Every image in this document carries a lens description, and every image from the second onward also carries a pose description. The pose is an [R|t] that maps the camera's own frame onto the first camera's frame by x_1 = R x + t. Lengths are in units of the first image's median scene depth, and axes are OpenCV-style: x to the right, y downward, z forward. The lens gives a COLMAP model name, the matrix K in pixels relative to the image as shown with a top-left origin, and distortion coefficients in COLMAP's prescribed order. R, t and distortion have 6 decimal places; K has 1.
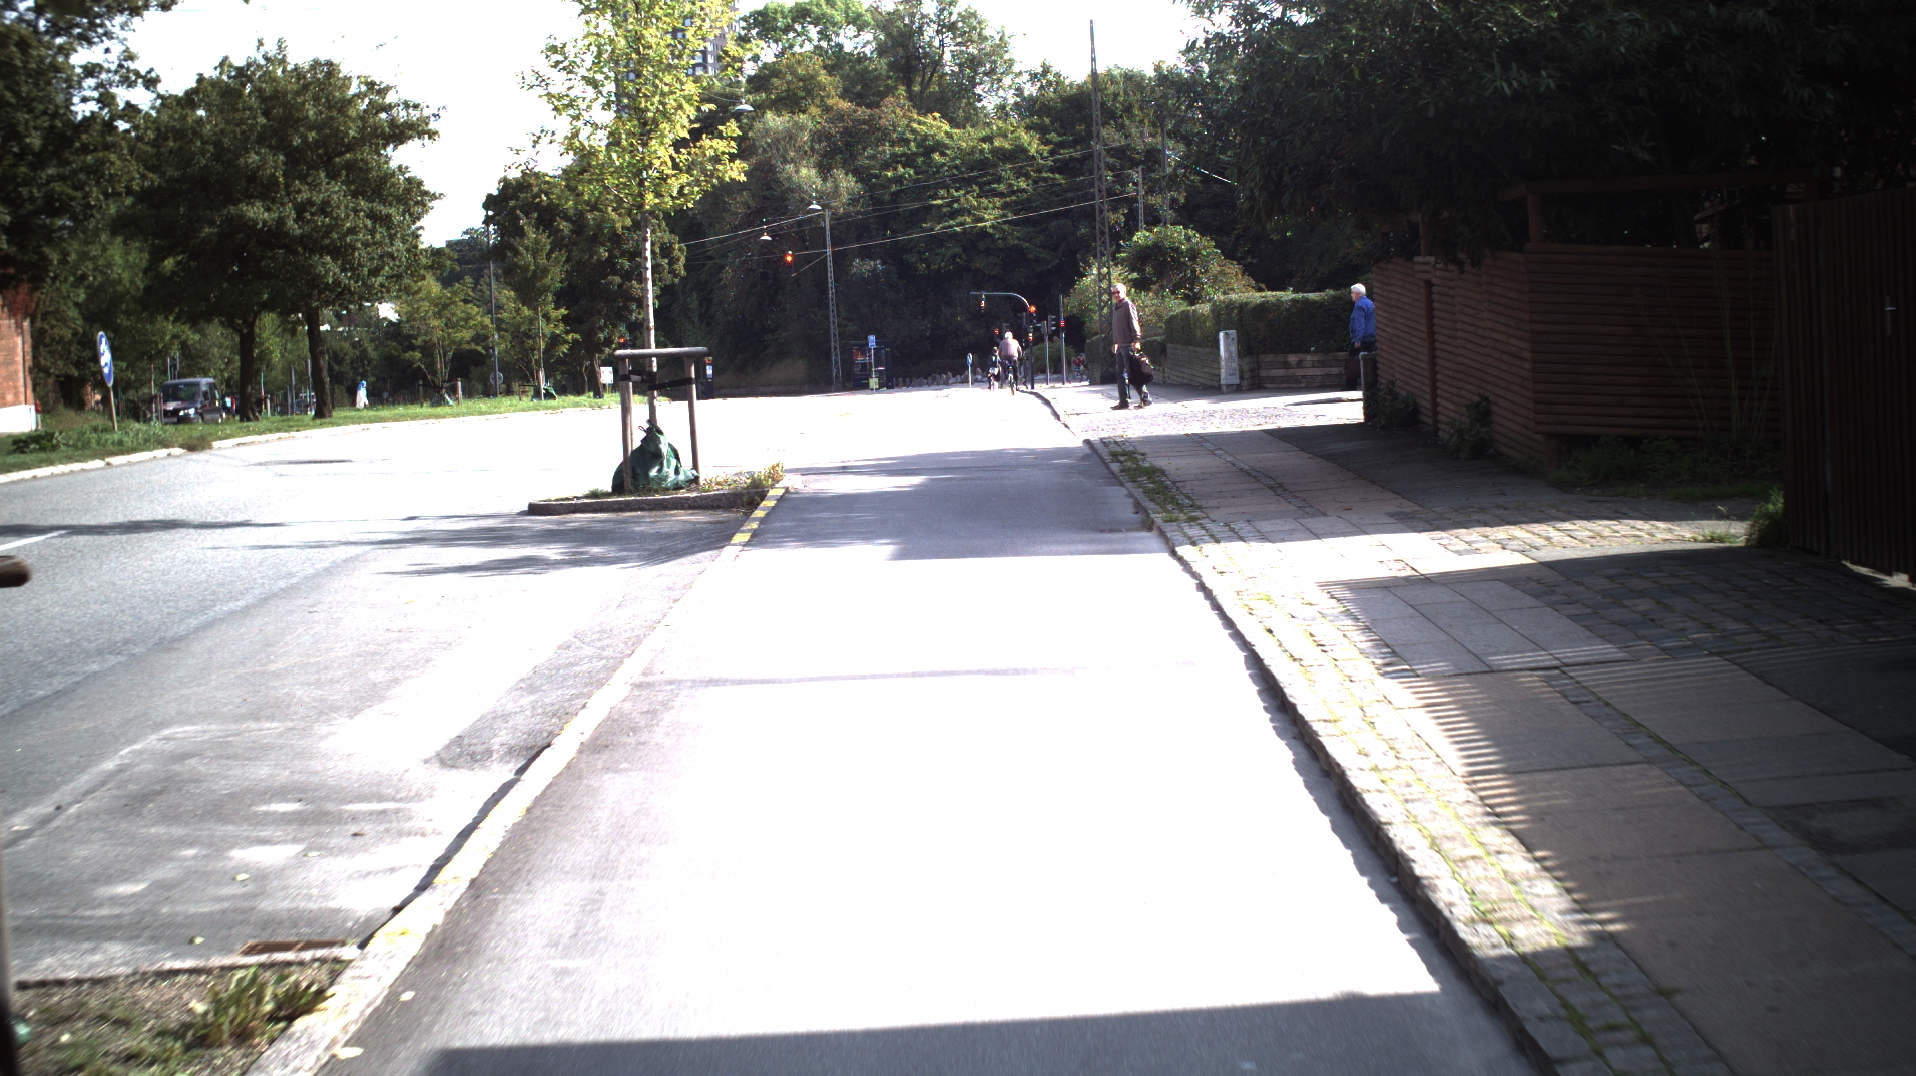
lens RADIAL K [[3747.6, 0, 958.0], [0, 3747.6, 538.0], [0, 0, 1]] dist [-0.327708, 0.313125]
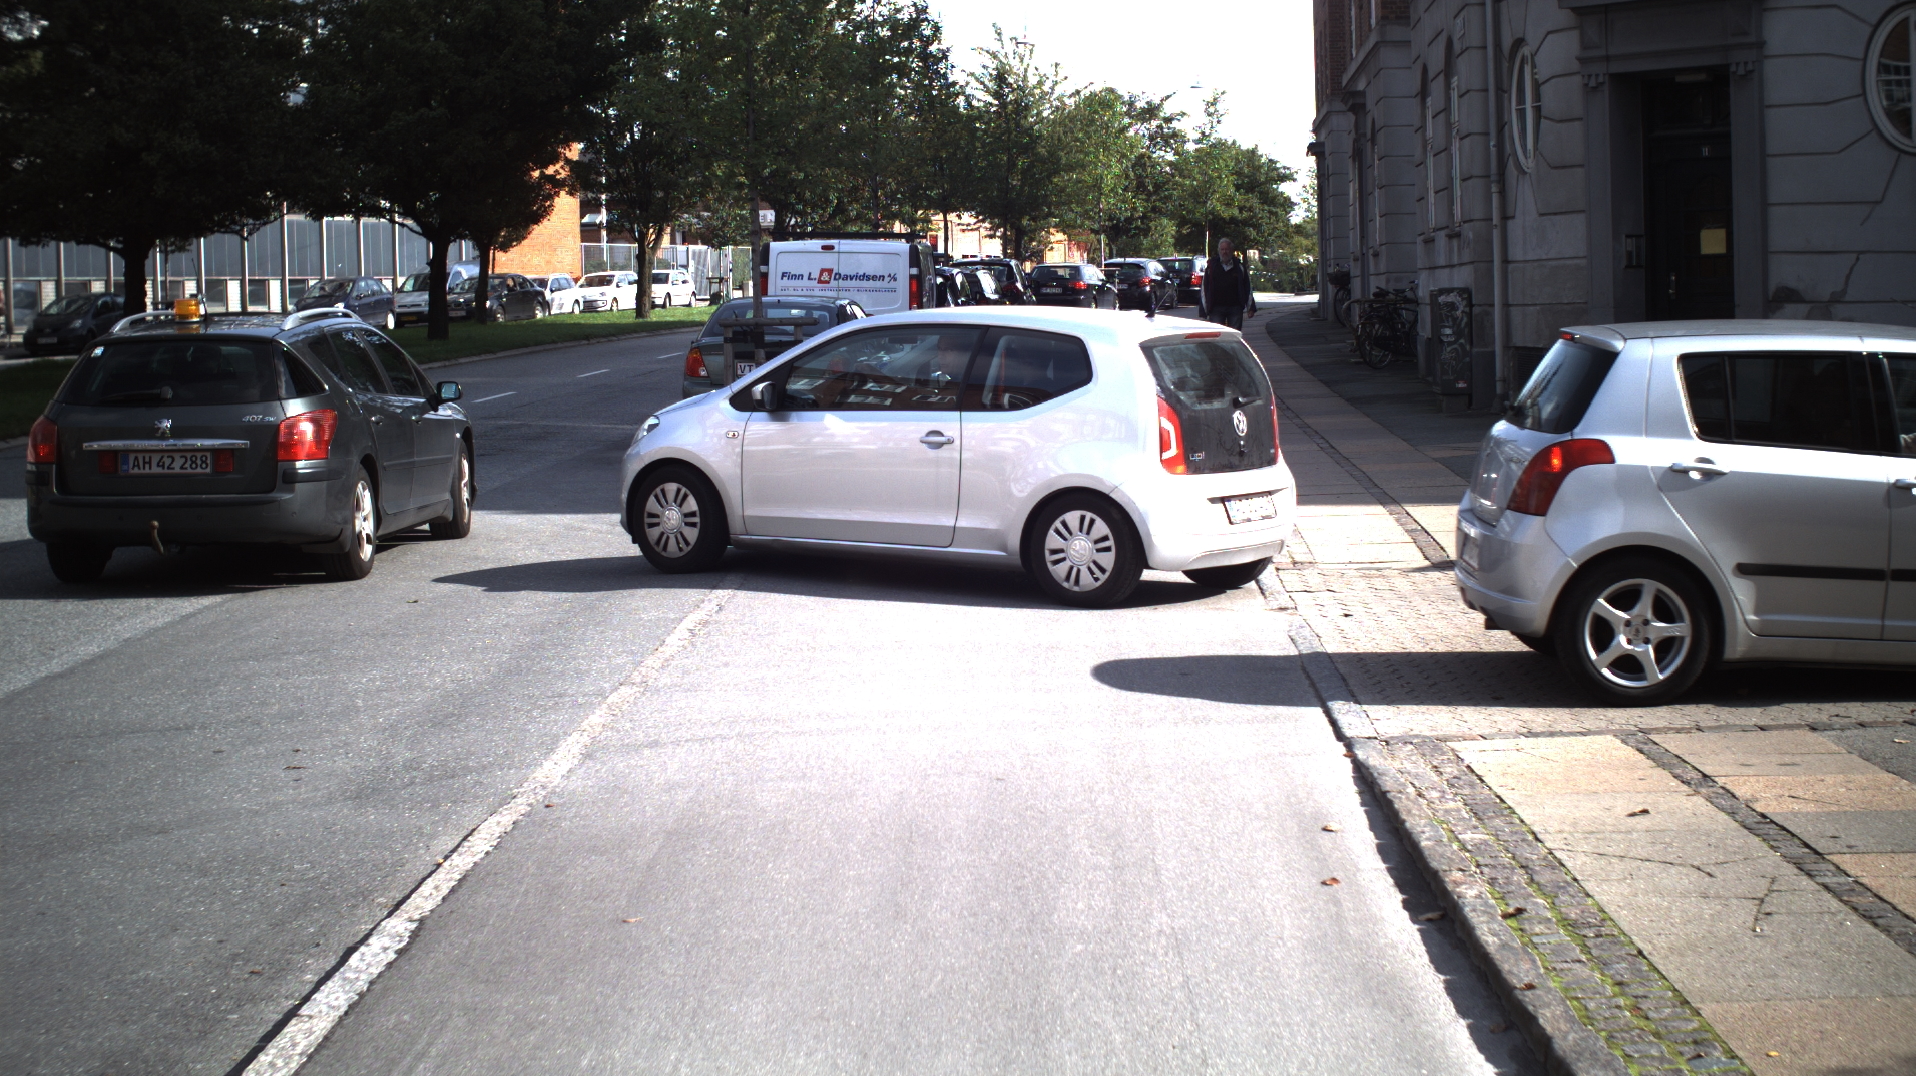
lens RADIAL K [[3747.6, 0, 958.0], [0, 3747.6, 538.0], [0, 0, 1]] dist [-0.327708, 0.313125]
pose [[0.969456, 0.036574, -0.242523, 0.138163], [-0.033574, 0.999300, 0.016492, 0.052872], [0.242956, -0.007846, 0.970006, -0.803909]]
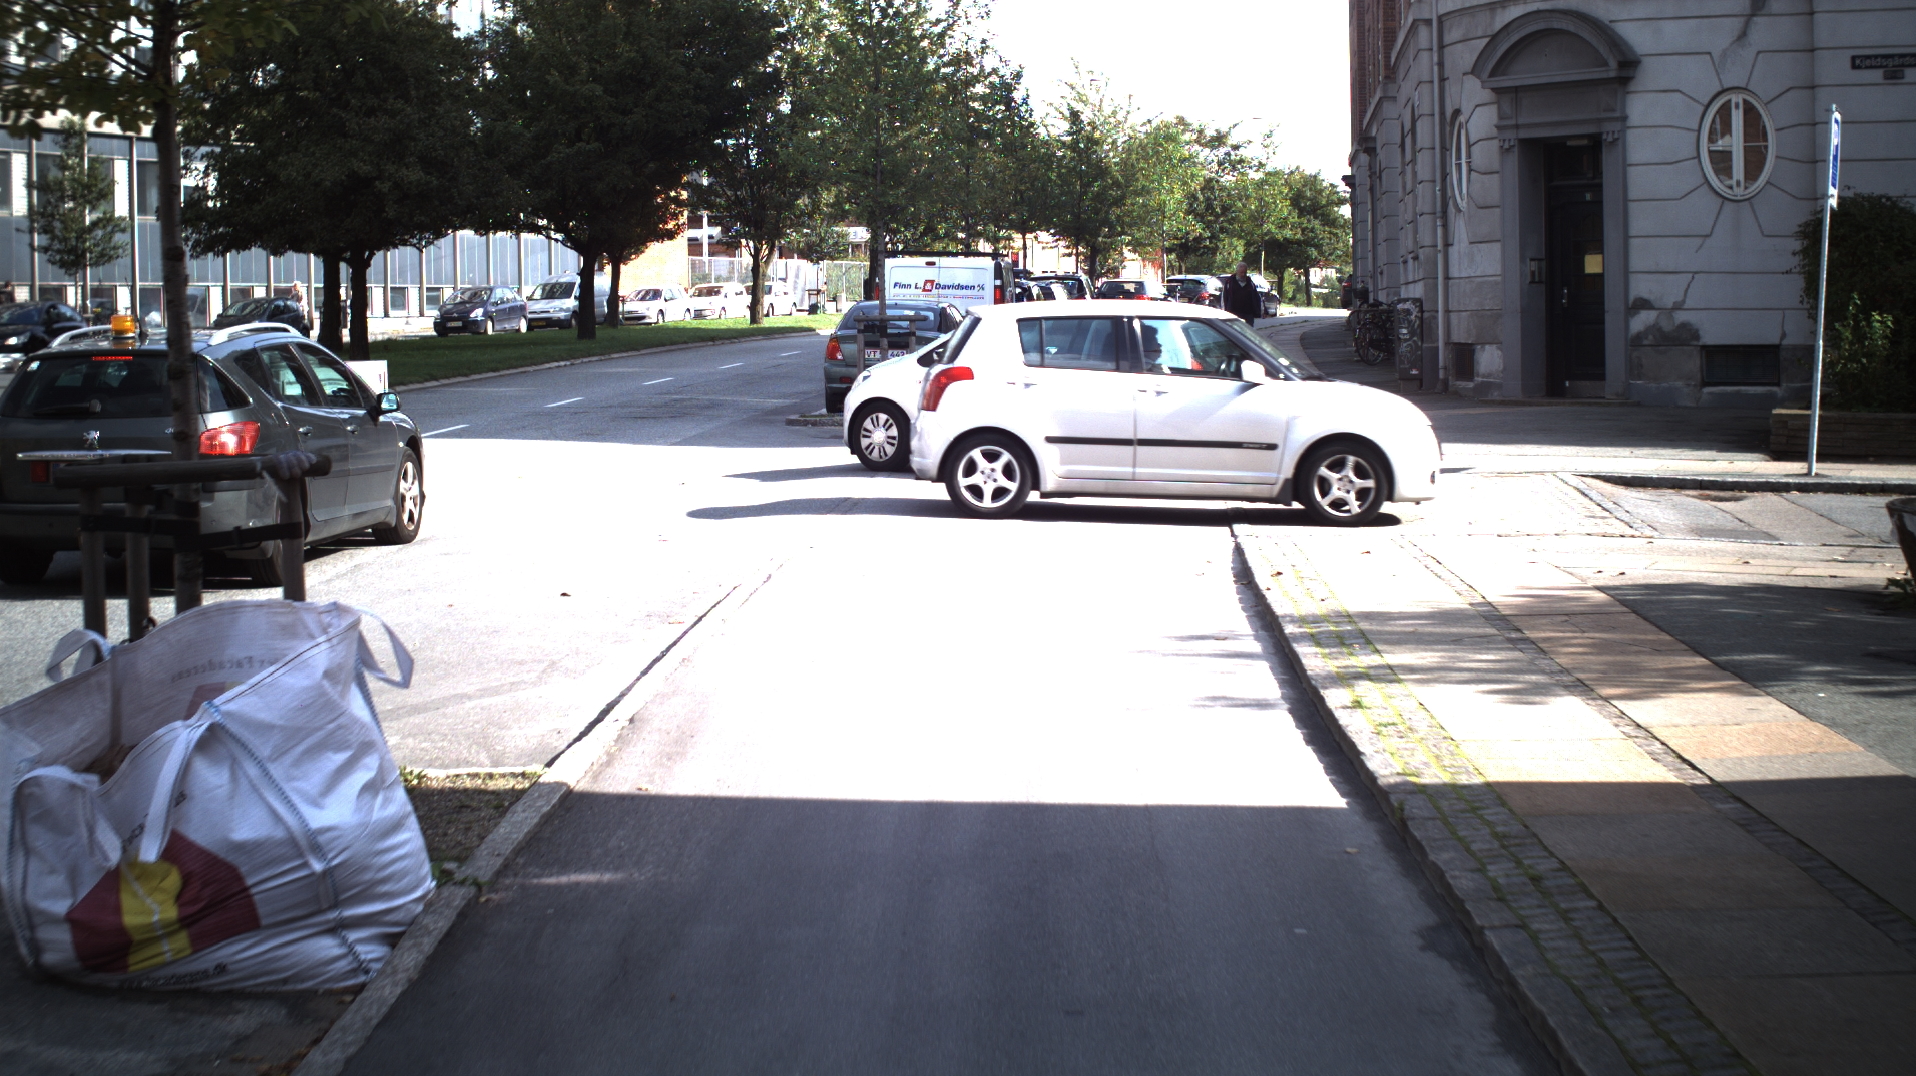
lens RADIAL K [[3747.6, 0, 958.0], [0, 3747.6, 538.0], [0, 0, 1]] dist [-0.327708, 0.313125]
pose [[0.963715, 0.044571, -0.263185, 0.161117], [-0.042644, 0.999005, 0.013034, 0.058311], [0.263504, -0.001338, 0.964657, -0.891382]]
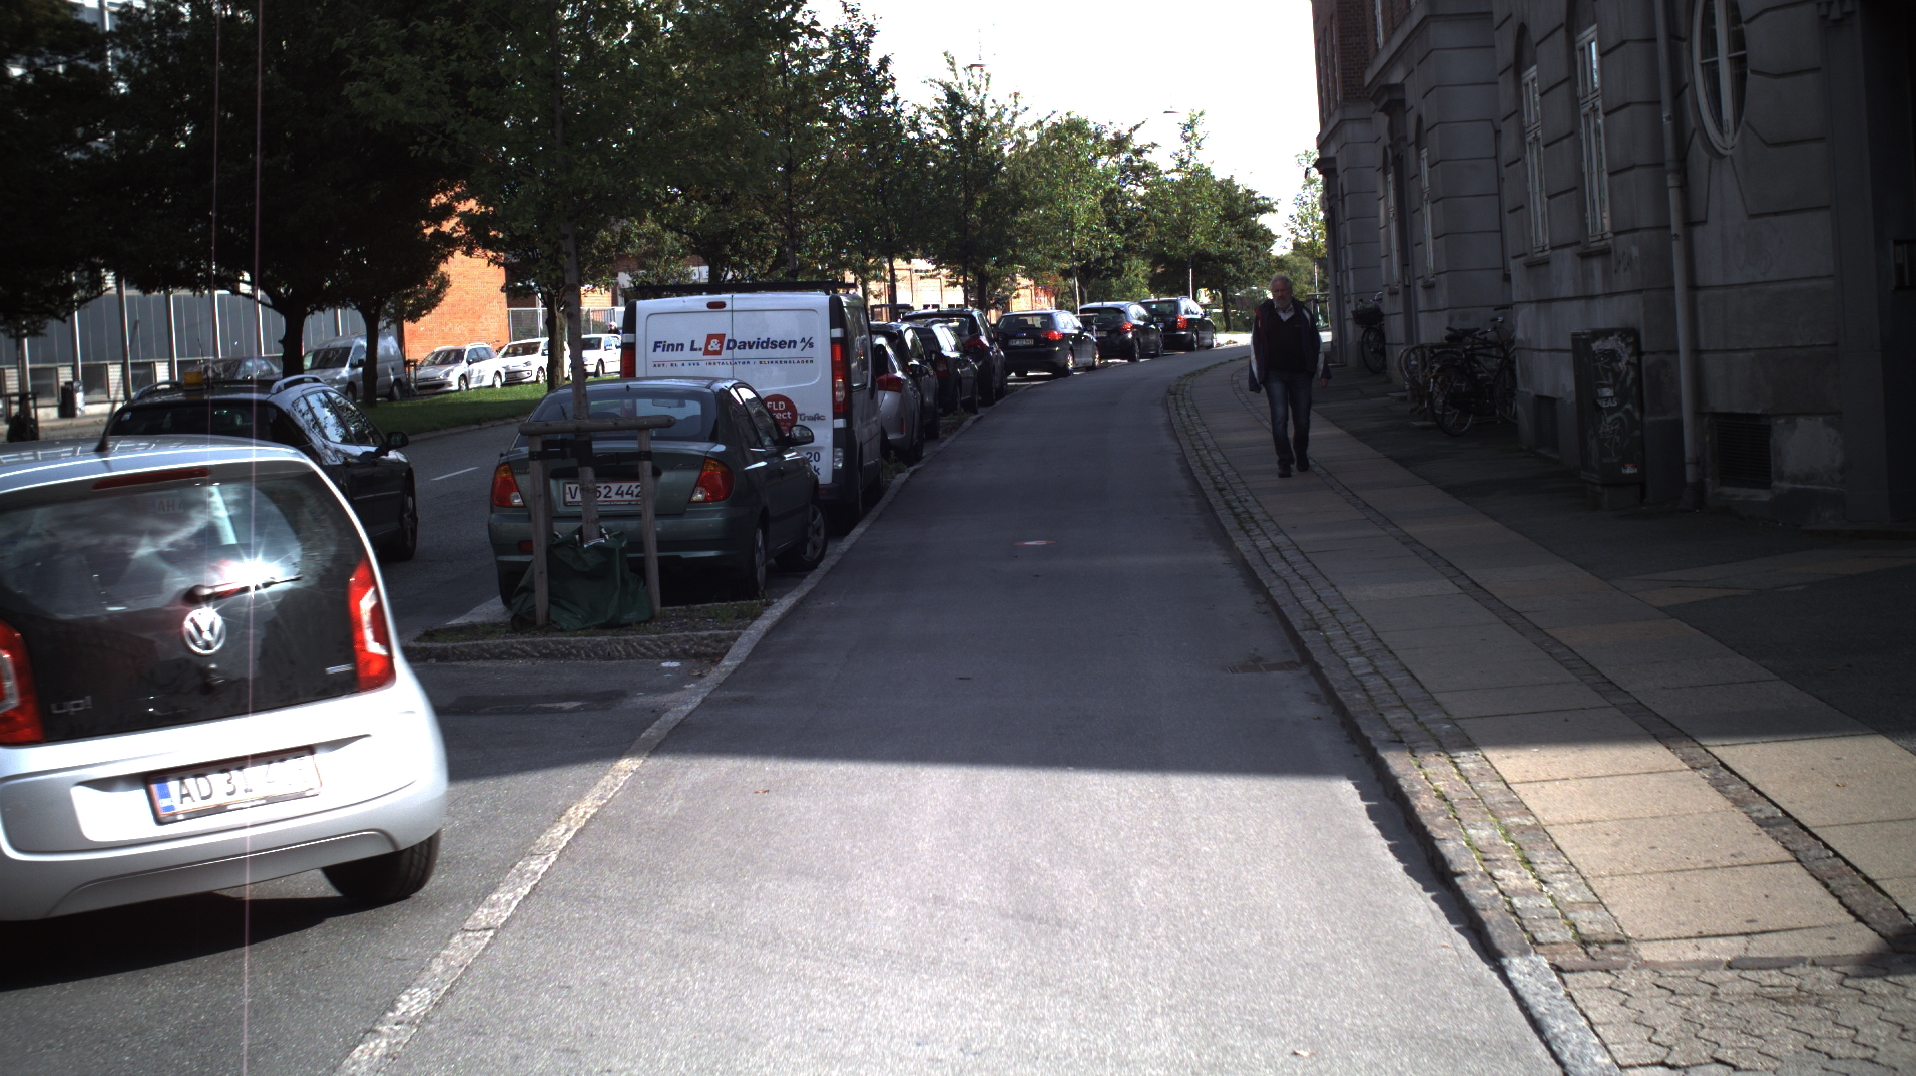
lens RADIAL K [[3747.6, 0, 958.0], [0, 3747.6, 538.0], [0, 0, 1]] dist [-0.327708, 0.313125]
pose [[0.971689, -0.004417, -0.236222, 0.117619], [0.005351, 0.999980, 0.003314, 0.047316], [0.236203, -0.004484, 0.971693, -0.715804]]
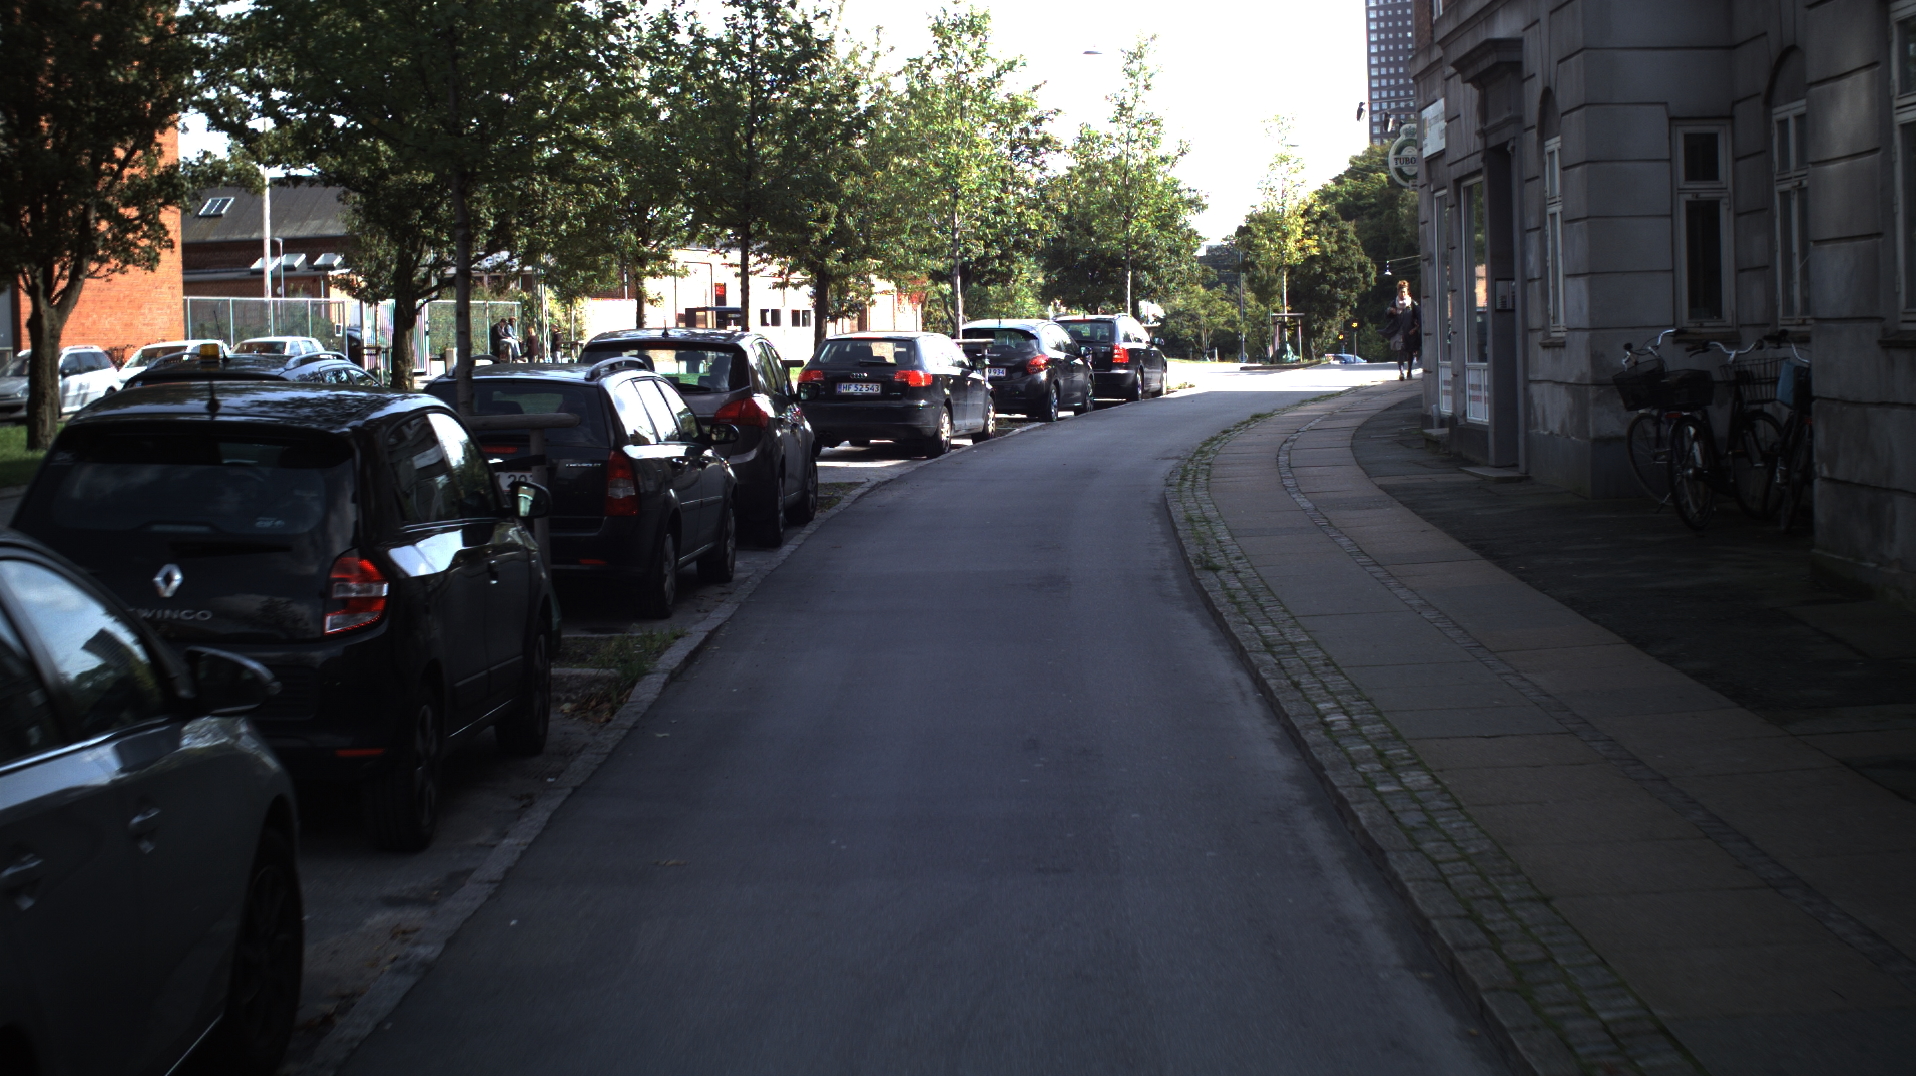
lens RADIAL K [[3747.6, 0, 958.0], [0, 3747.6, 538.0], [0, 0, 1]] dist [-0.327708, 0.313125]
pose [[0.979534, 0.027876, -0.199339, 0.060176], [-0.028159, 0.999602, 0.001416, 0.030190], [0.199299, 0.004226, 0.979930, -0.449604]]
